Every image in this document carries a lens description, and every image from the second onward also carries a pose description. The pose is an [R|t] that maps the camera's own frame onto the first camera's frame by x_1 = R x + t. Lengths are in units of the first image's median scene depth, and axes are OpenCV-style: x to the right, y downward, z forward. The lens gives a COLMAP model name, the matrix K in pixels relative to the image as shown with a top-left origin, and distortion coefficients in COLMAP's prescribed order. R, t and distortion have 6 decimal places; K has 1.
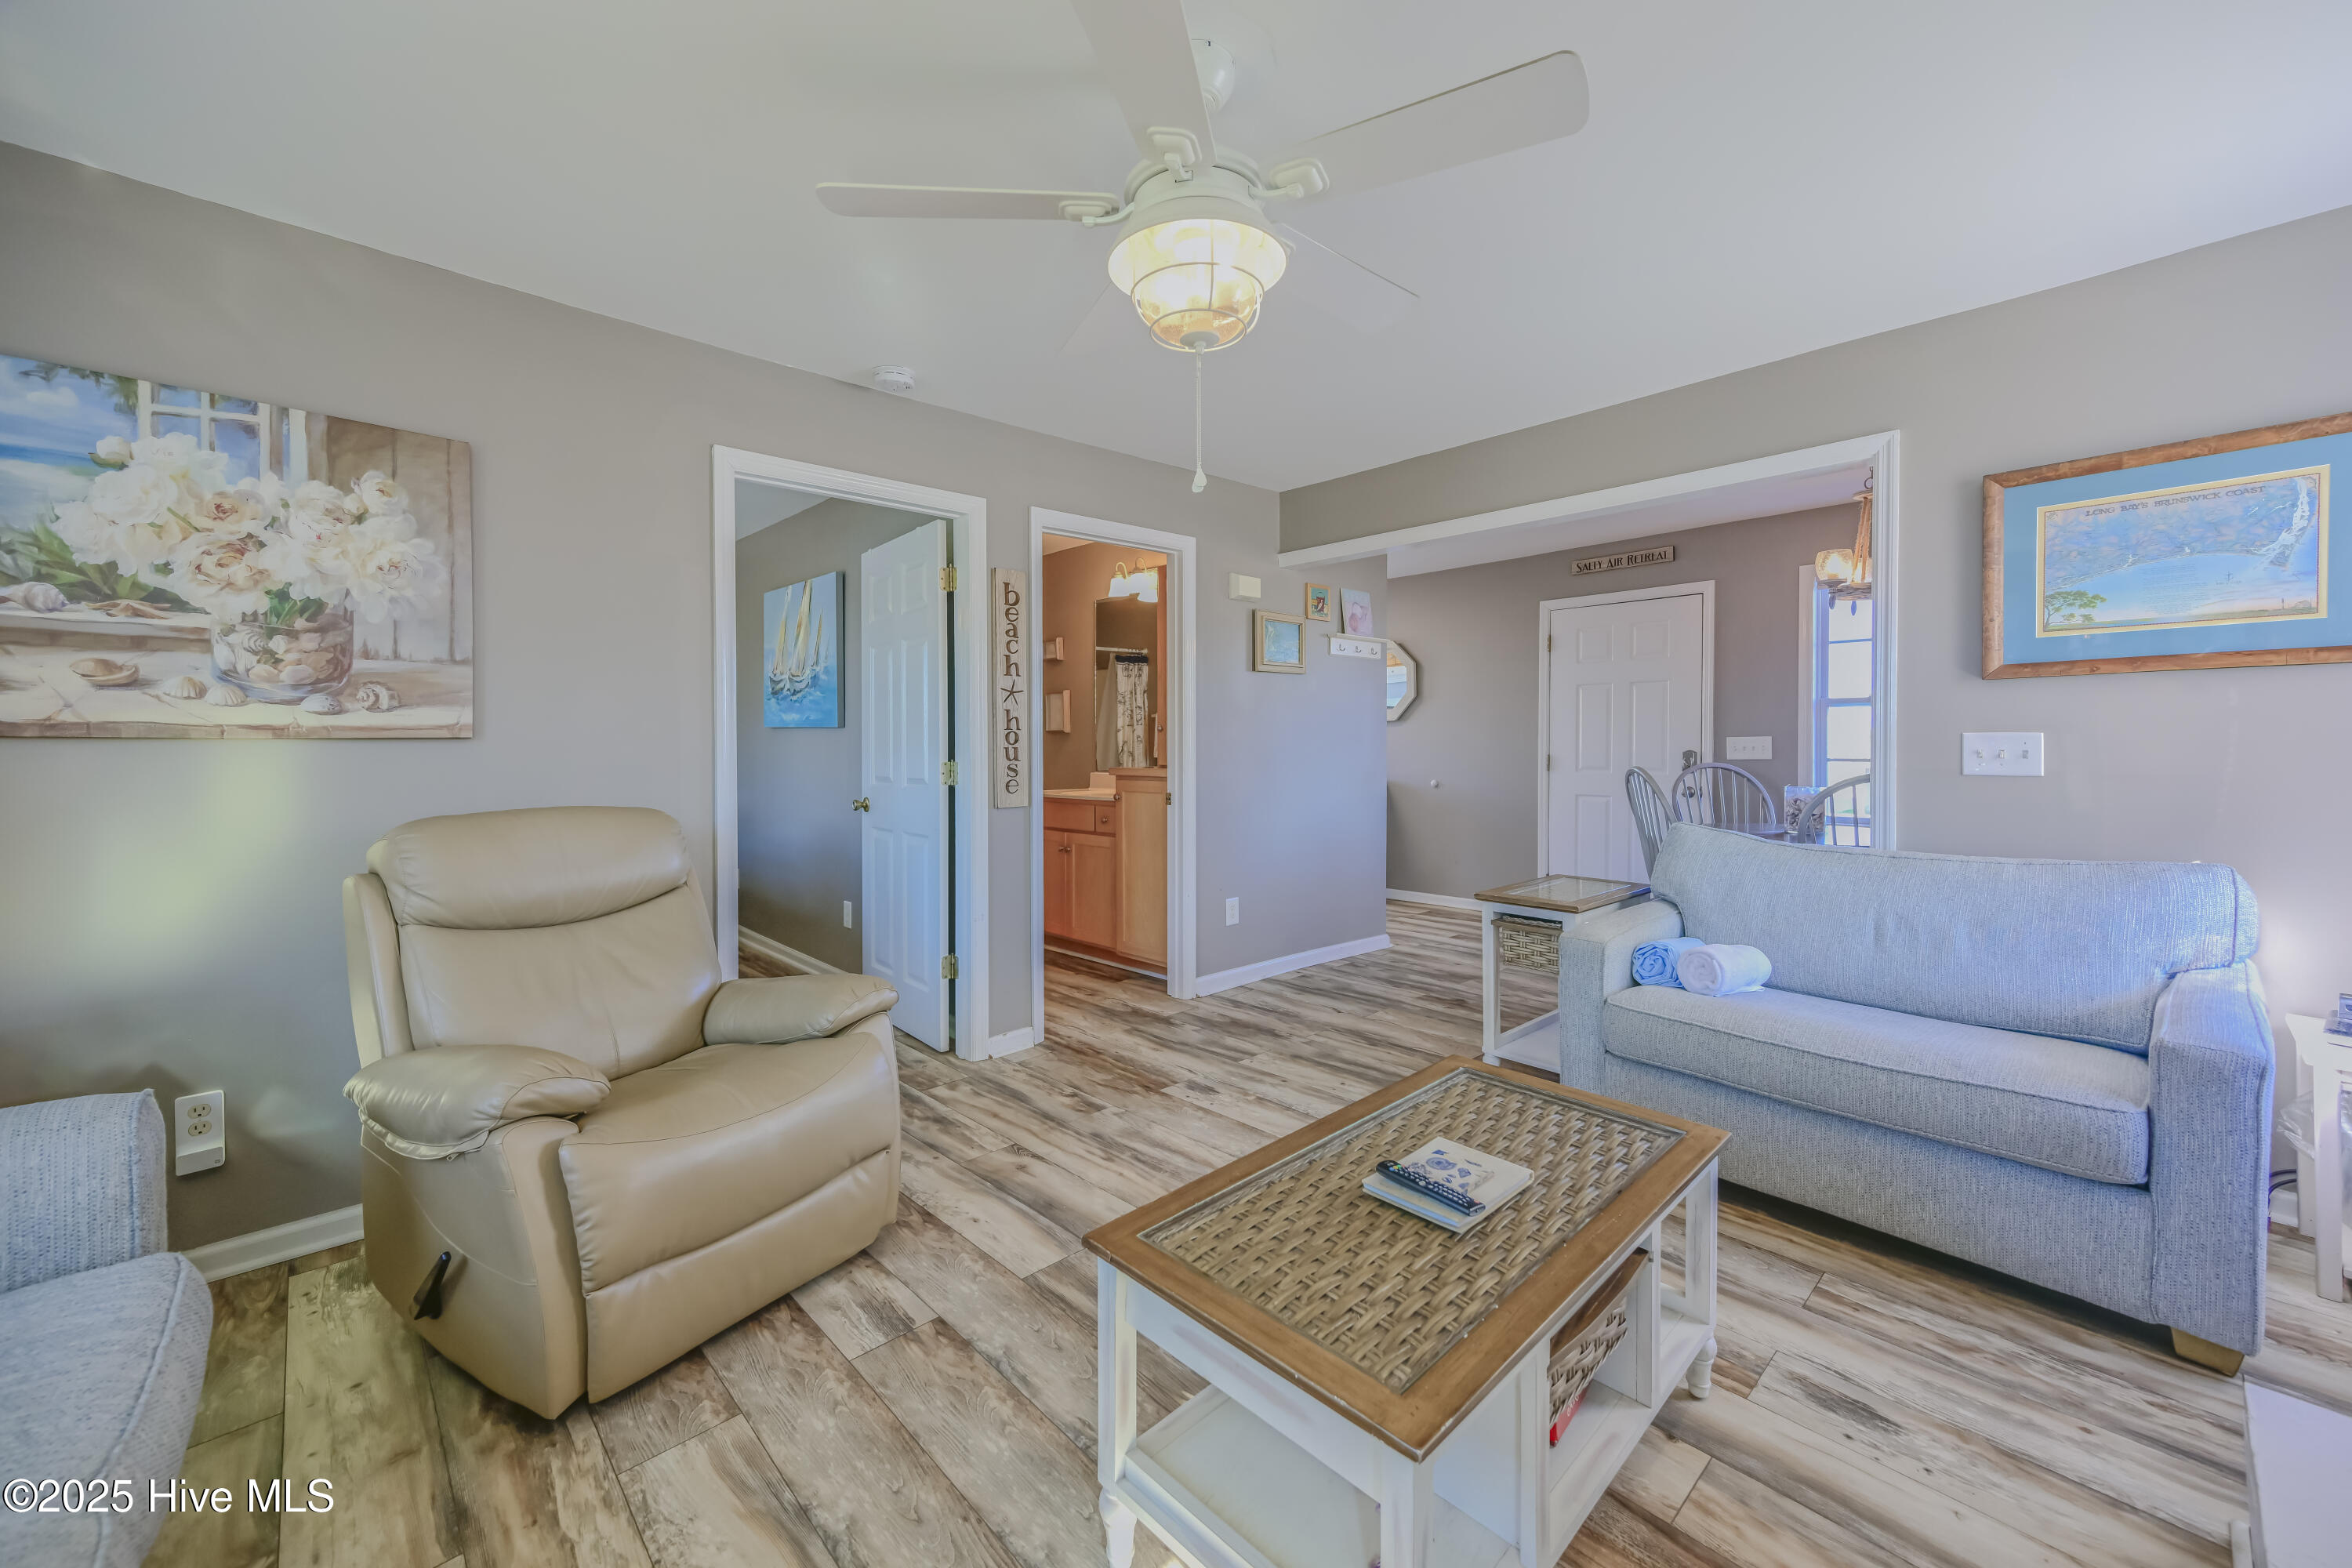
lens RADIAL K [[948.3, 0, 1228.7], [0, 948.3, 755.3], [0, 0, 1]] dist [0.017778, 0.002575]
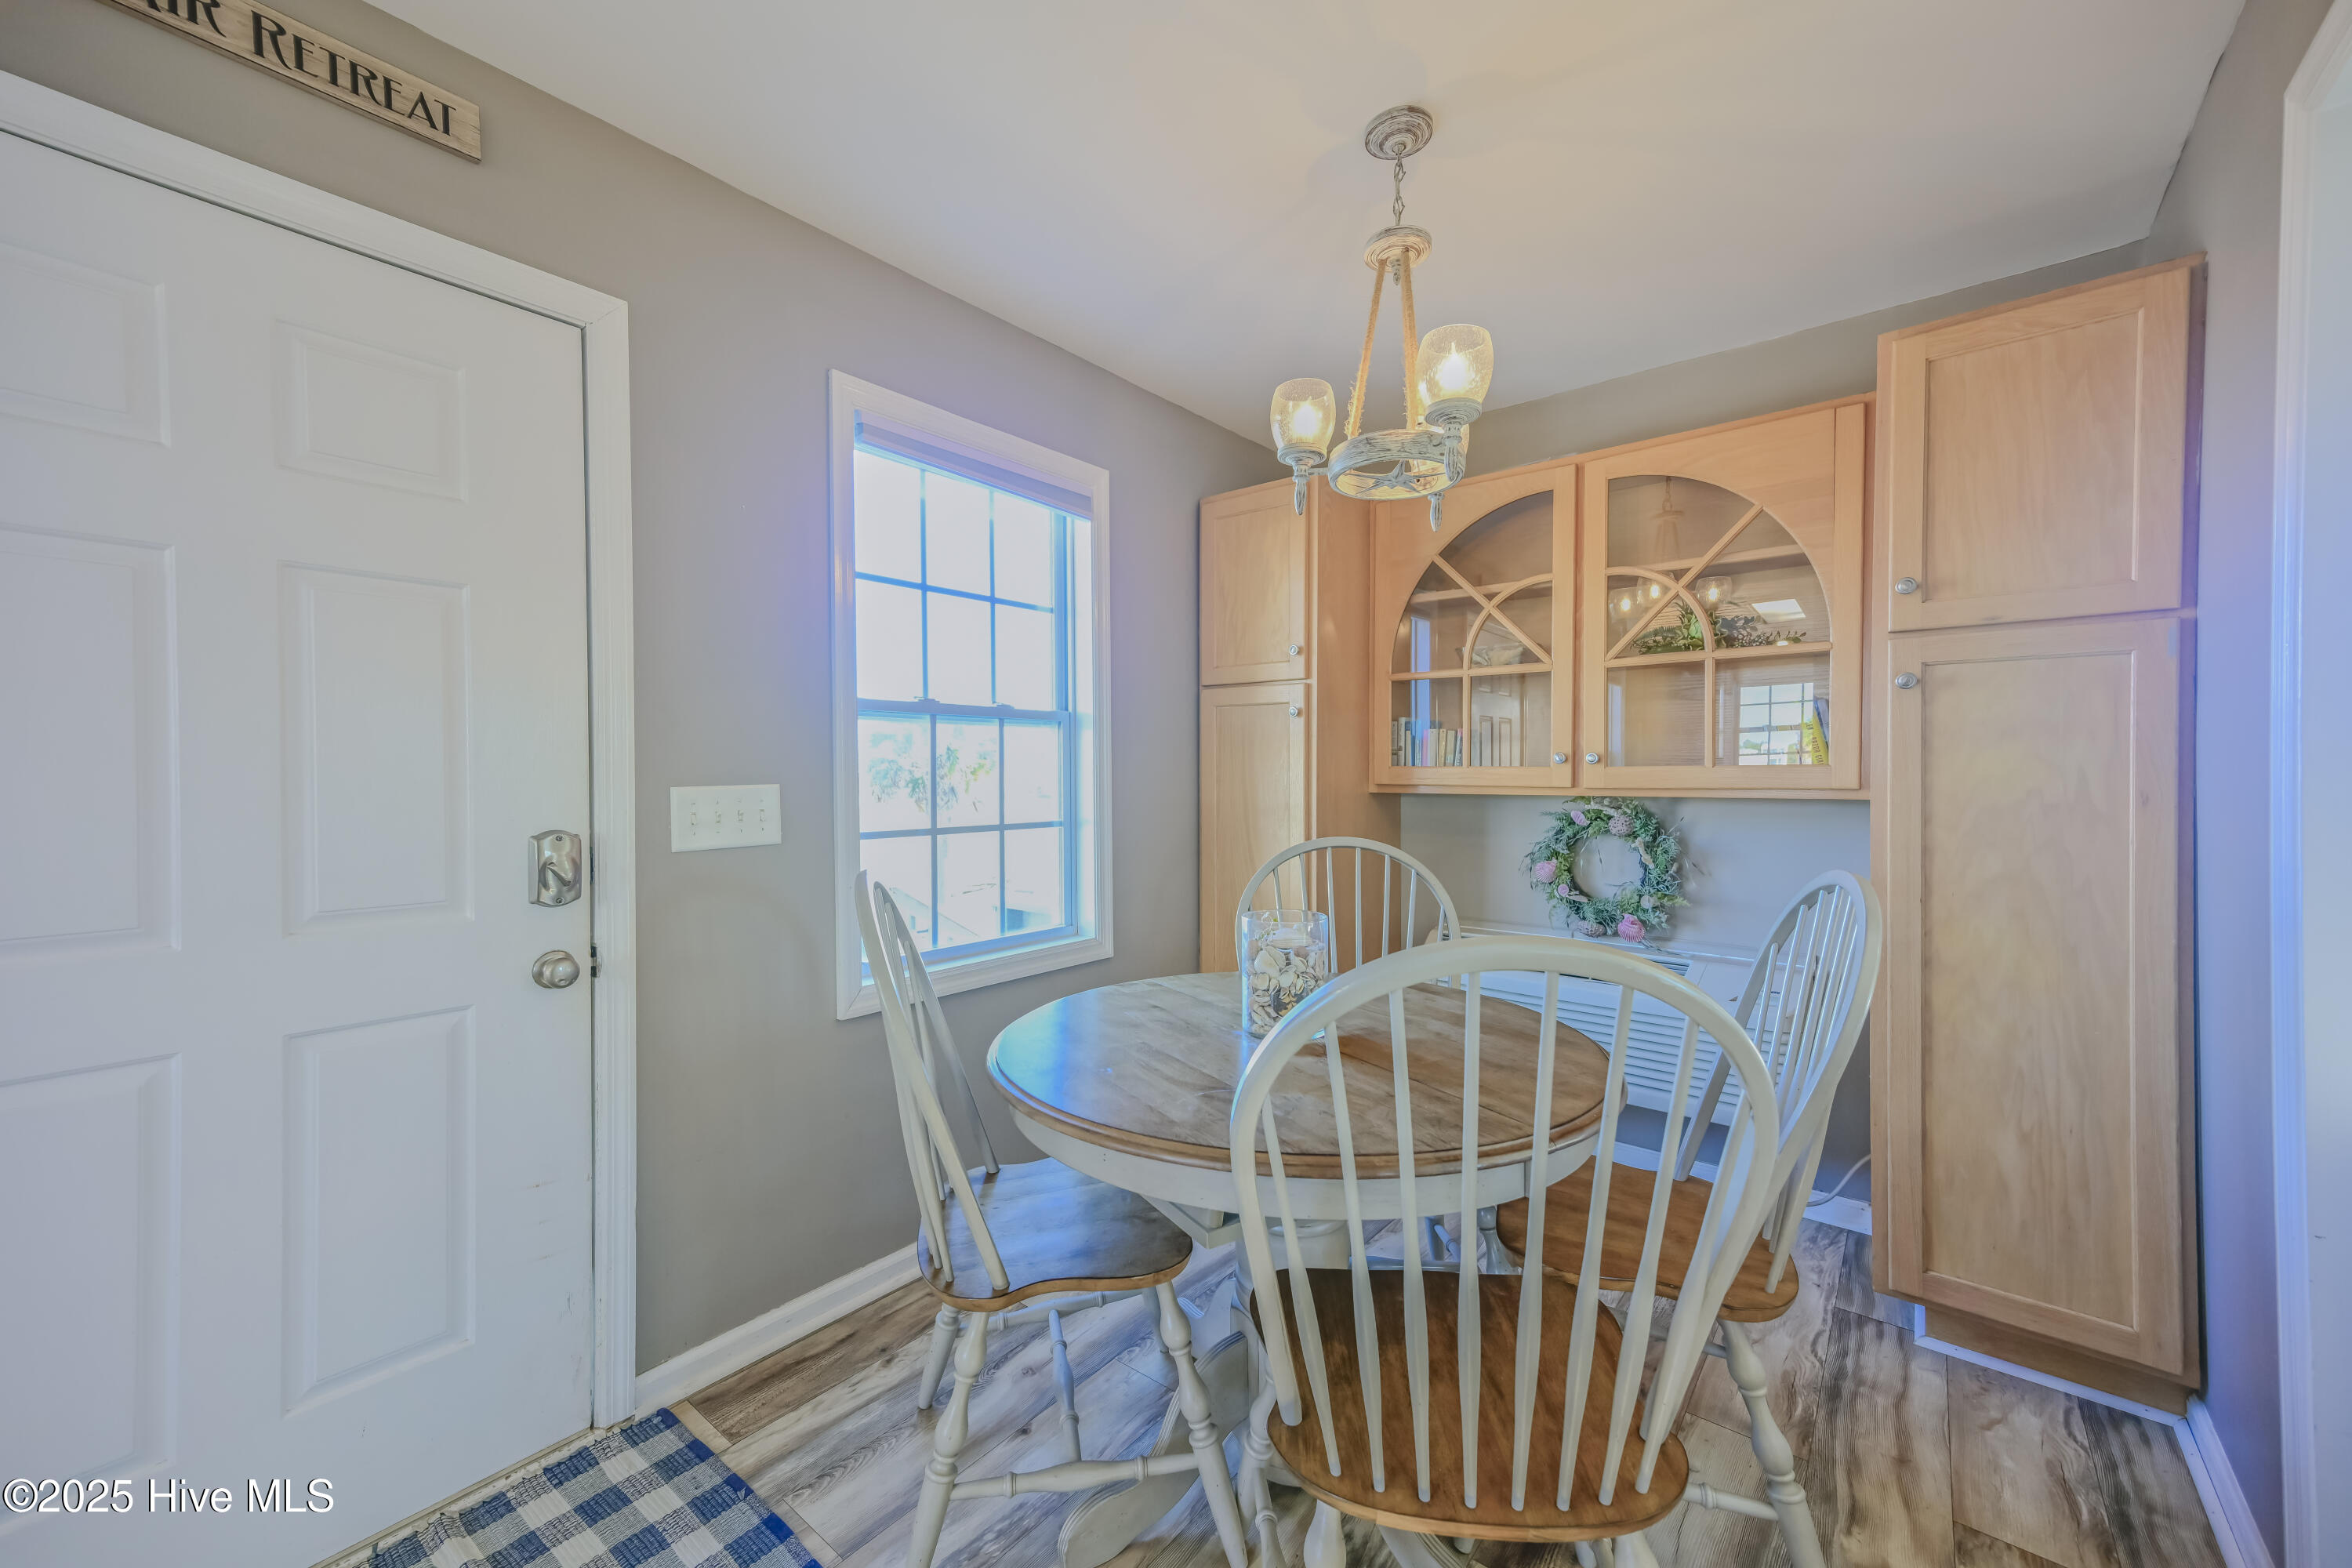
lens RADIAL K [[948.3, 0, 1175.6], [0, 948.3, 788.5], [0, 0, 1]] dist [0.017778, 0.002575]
pose [[-0.077122, -0.009873, 0.996973, 0.255697], [0.016895, 0.999794, 0.011208, -0.029181], [-0.996878, 0.017709, -0.076940, 1.277407]]
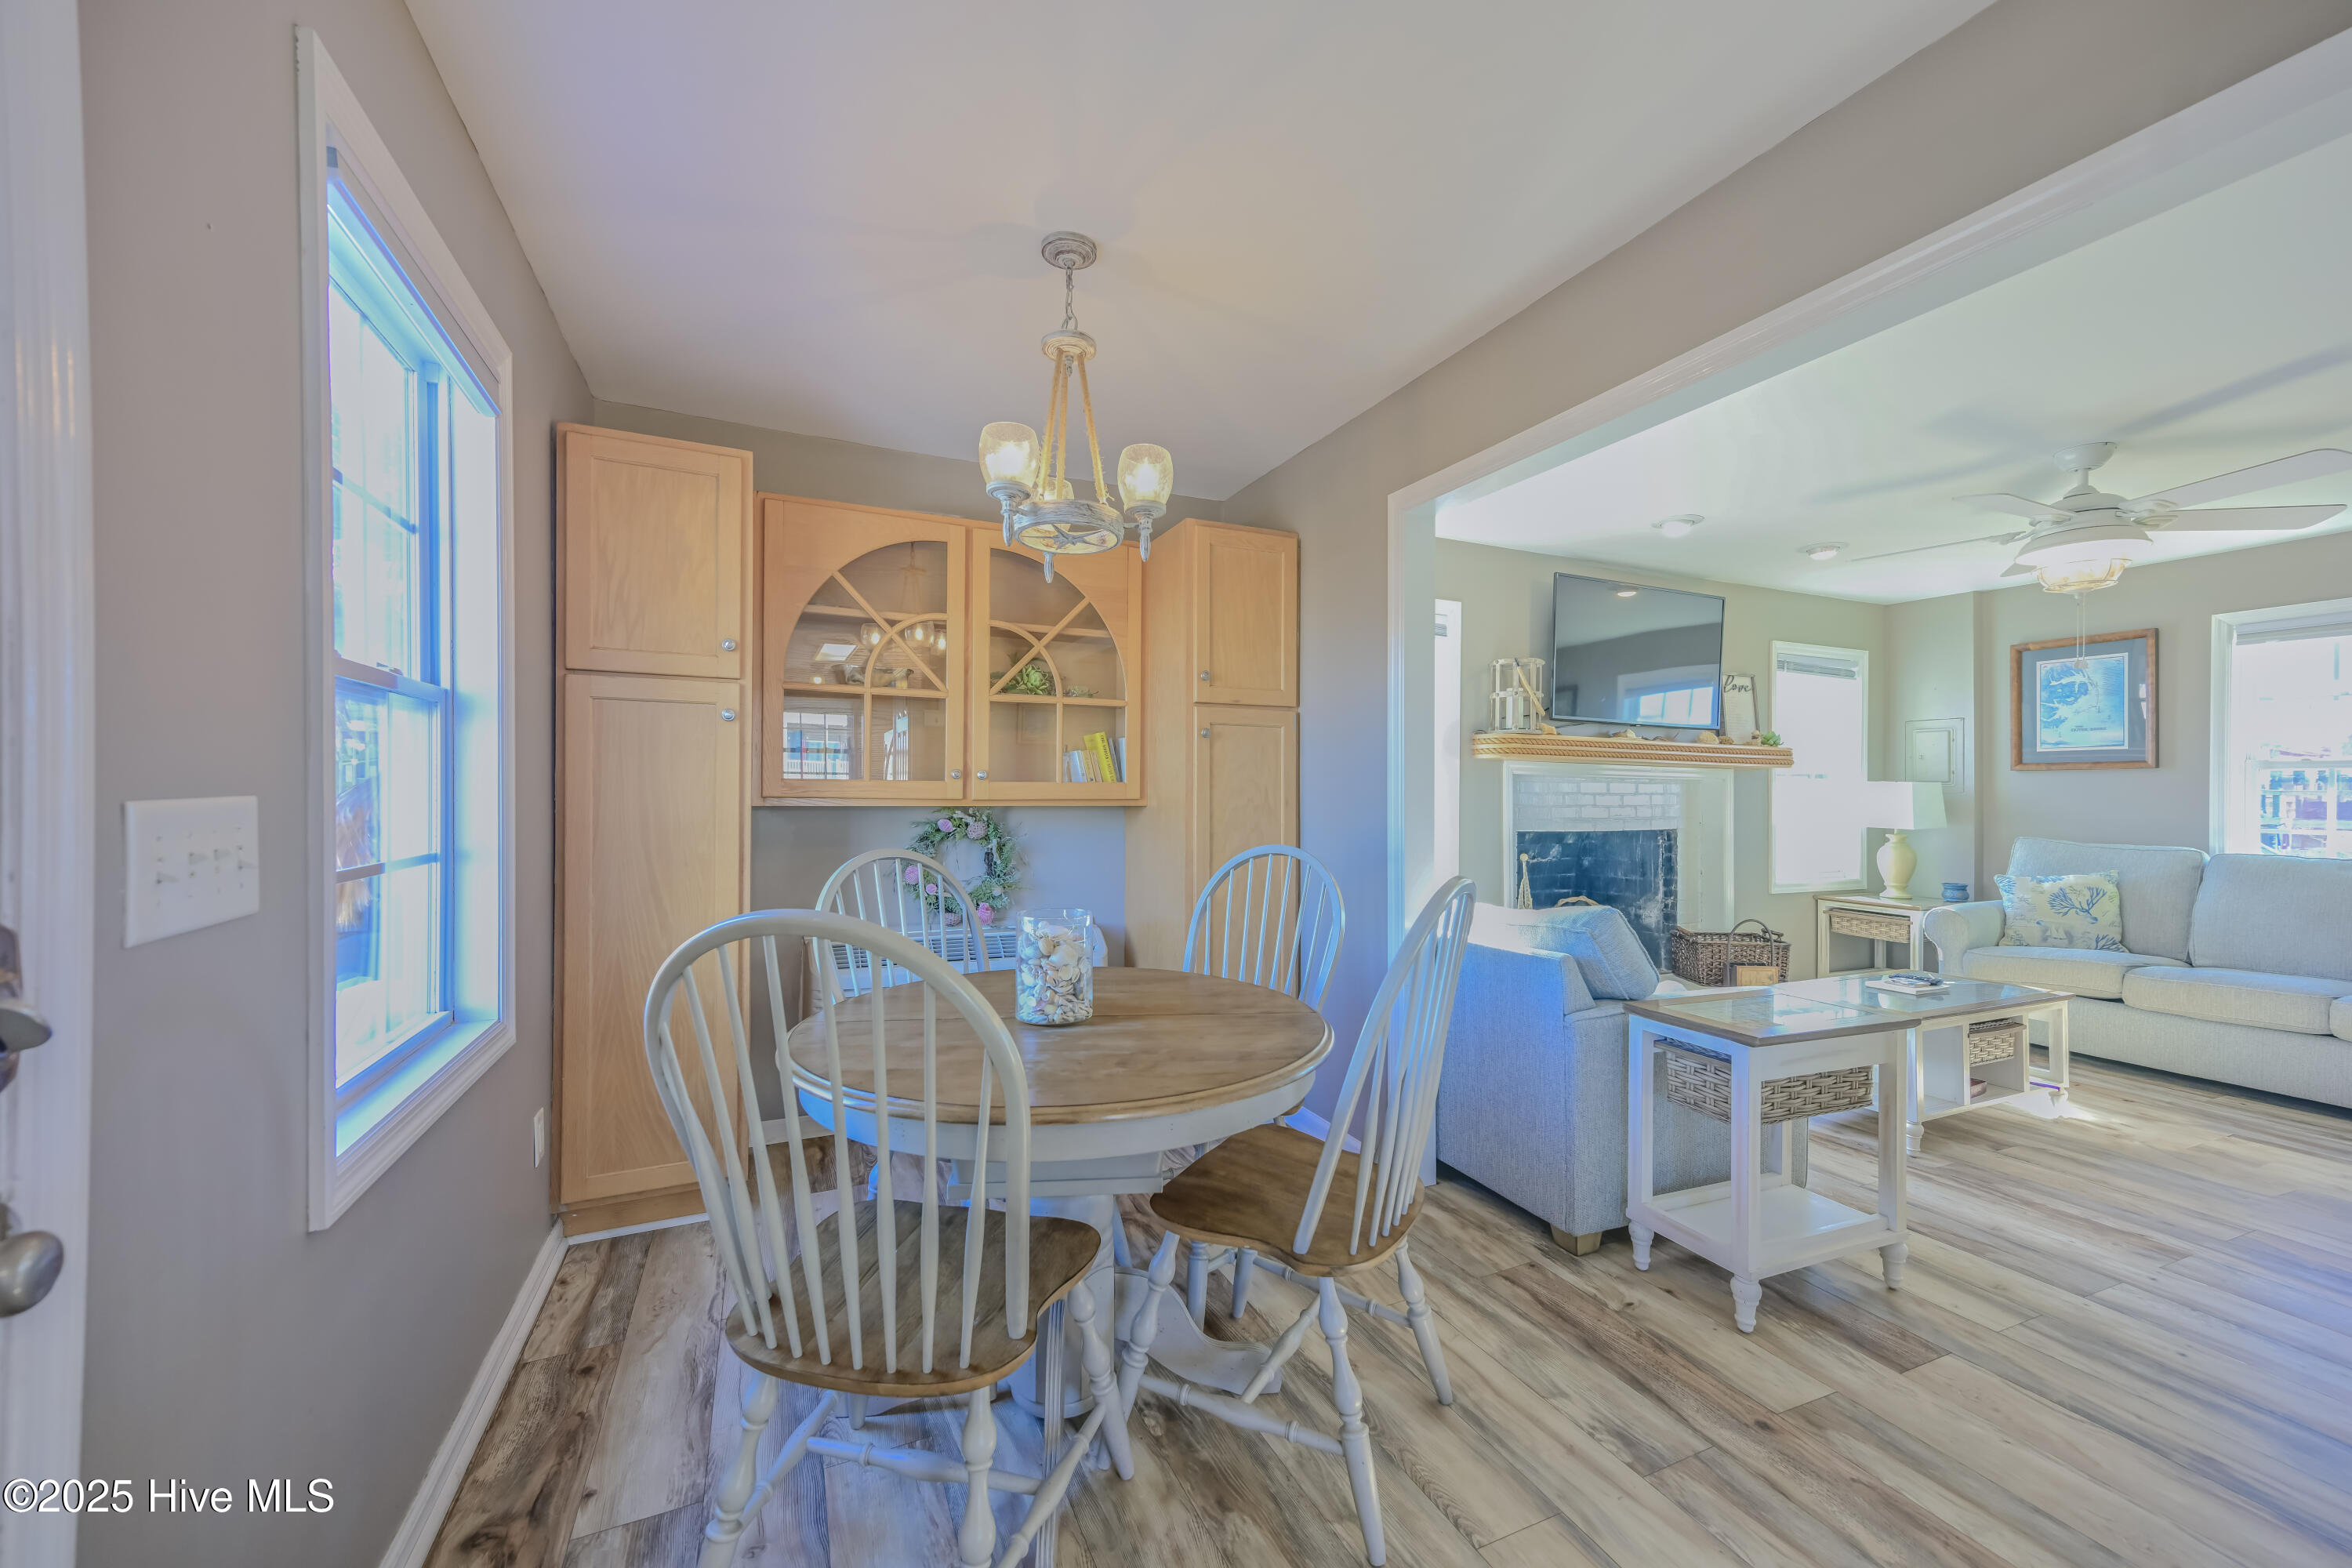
lens RADIAL K [[948.3, 0, 1179.1], [0, 948.3, 792.8], [0, 0, 1]] dist [0.017778, 0.002575]
pose [[-0.940672, 0.001045, 0.339316, 0.477991], [0.005530, 0.999910, 0.012251, -0.031850], [-0.339272, 0.013400, -0.940593, 1.649546]]
